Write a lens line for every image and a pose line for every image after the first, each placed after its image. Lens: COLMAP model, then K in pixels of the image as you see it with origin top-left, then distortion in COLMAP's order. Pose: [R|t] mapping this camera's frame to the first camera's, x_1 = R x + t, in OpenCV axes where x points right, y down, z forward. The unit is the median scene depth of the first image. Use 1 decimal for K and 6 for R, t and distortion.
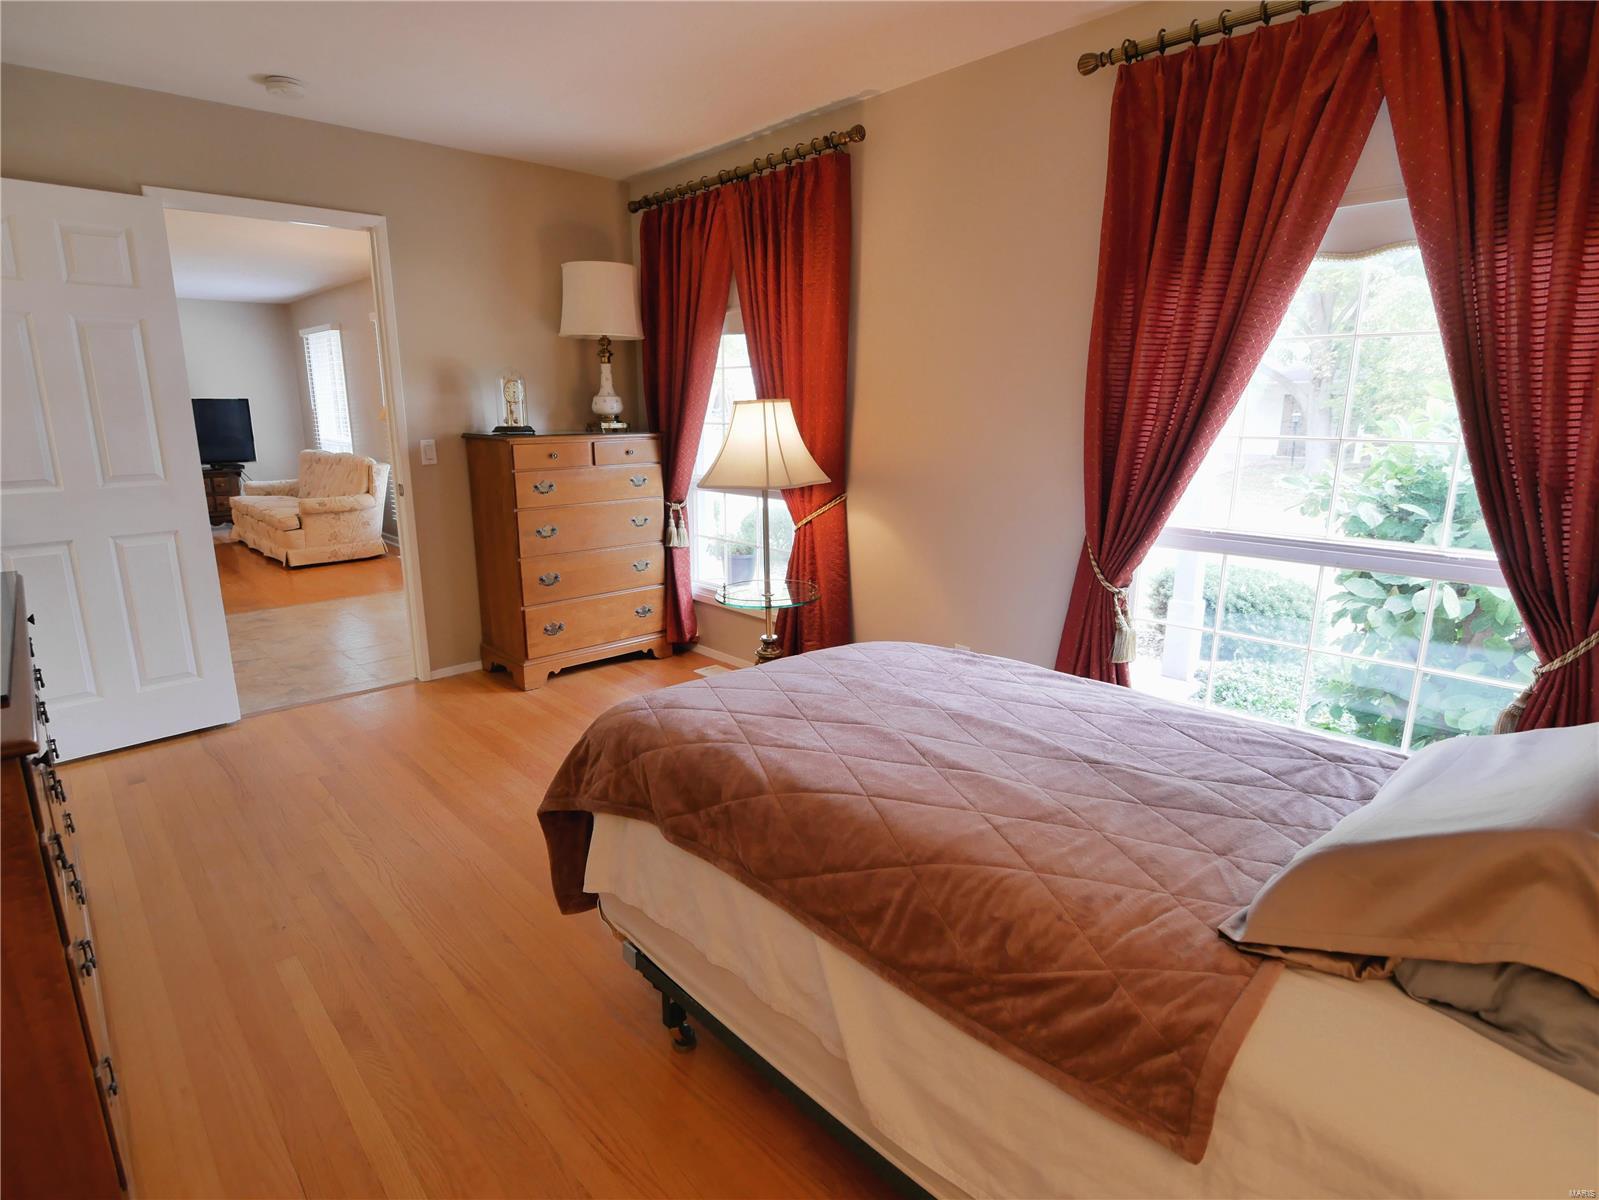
lens RADIAL K [[842.6, 0, 799.5], [0, 842.6, 600.0], [0, 0, 1]] dist [-0.026438, -0.000688]
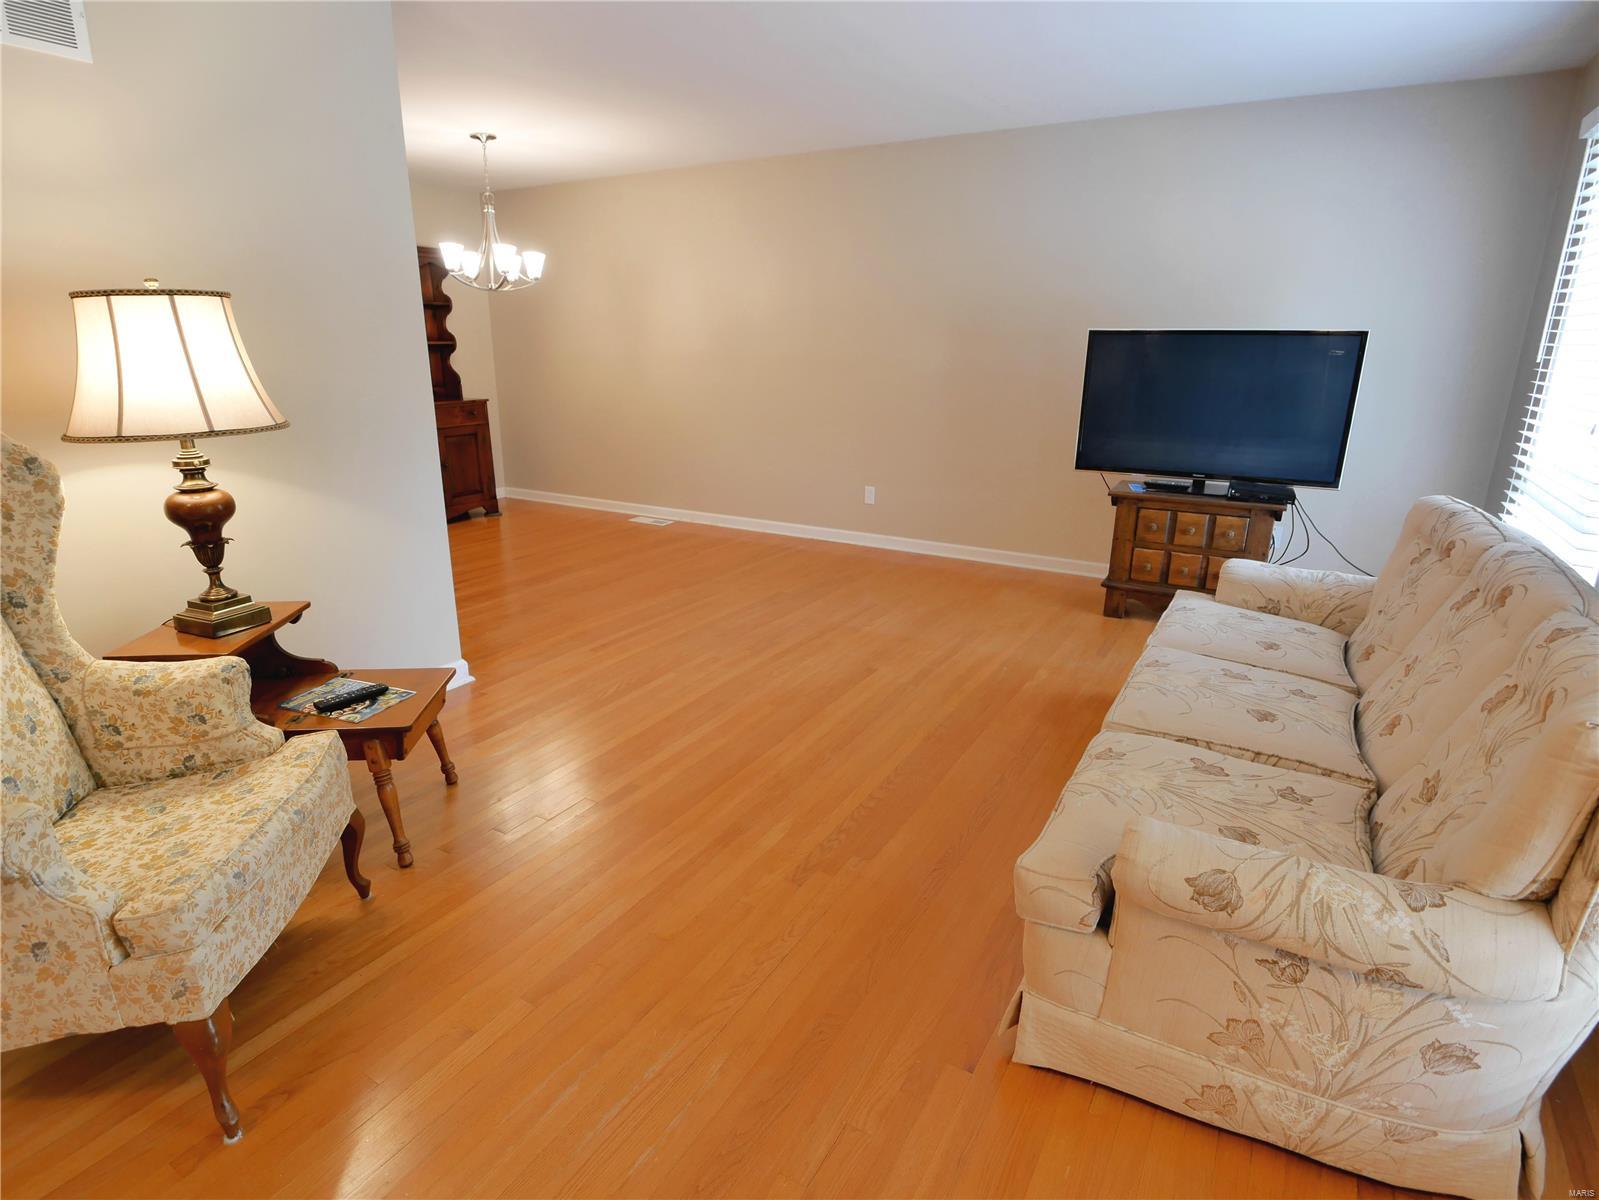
lens RADIAL K [[842.6, 0, 799.5], [0, 842.6, 600.0], [0, 0, 1]] dist [-0.026438, -0.000688]
pose [[0.268873, 0.301214, -0.914865, -0.430959], [-0.238178, 0.941136, 0.239864, -0.194400], [0.933262, 0.153408, 0.324789, 0.812419]]
